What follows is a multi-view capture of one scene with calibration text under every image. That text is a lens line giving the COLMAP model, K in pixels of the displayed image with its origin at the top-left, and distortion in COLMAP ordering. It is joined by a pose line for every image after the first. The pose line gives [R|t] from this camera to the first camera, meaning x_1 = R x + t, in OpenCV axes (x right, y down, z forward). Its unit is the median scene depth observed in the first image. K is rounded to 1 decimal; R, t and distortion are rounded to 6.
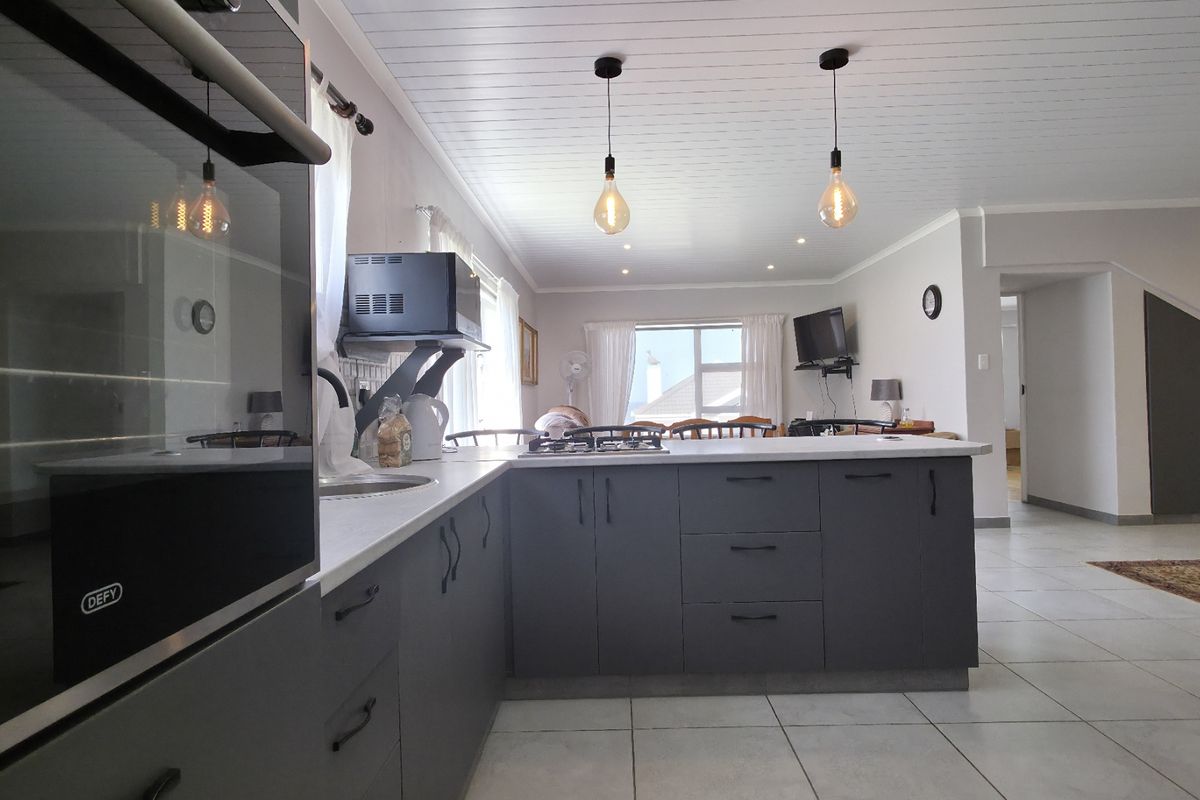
lens RADIAL K [[681.3, 0, 600.0], [0, 681.3, 400.0], [0, 0, 1]] dist [-0.000994, 0.000613]
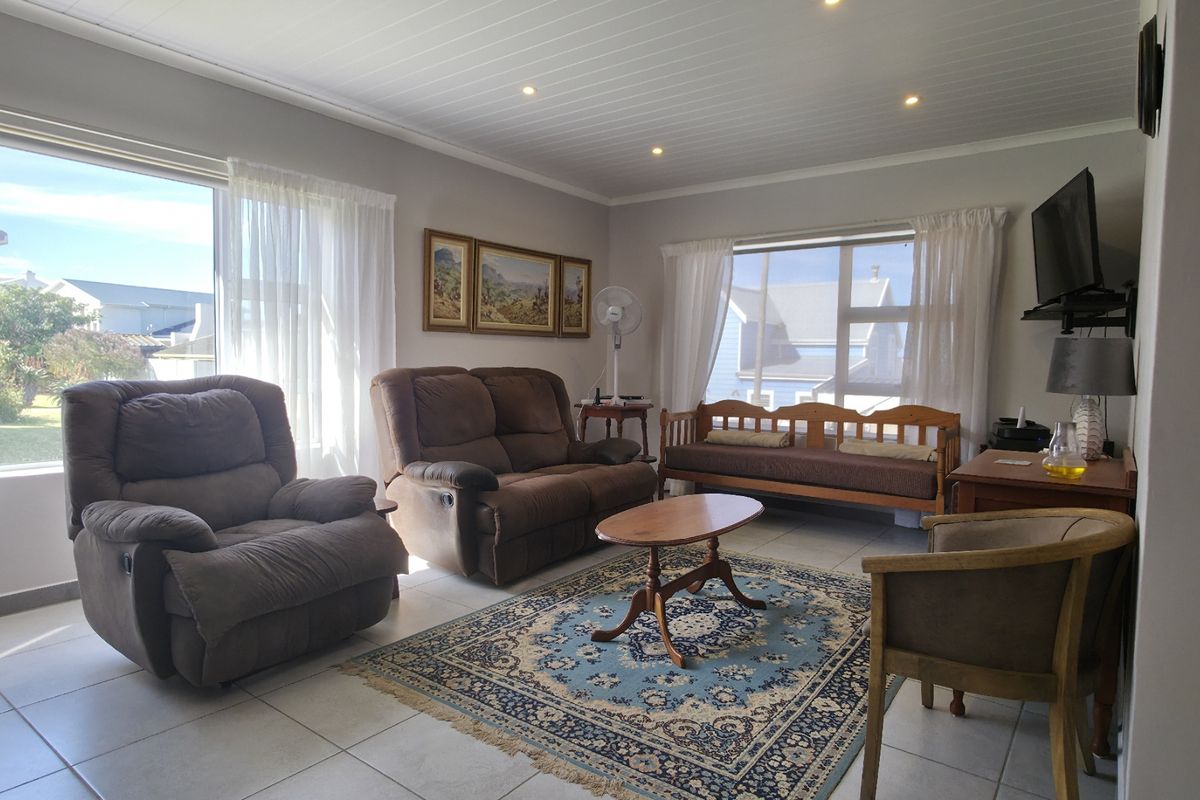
lens RADIAL K [[681.3, 0, 600.0], [0, 681.3, 400.0], [0, 0, 1]] dist [-0.000994, 0.000613]
pose [[0.815684, 0.074873, -0.573632, 0.321744], [-0.037500, 0.996347, 0.076725, -0.012064], [0.577281, -0.041072, 0.815512, 0.418779]]
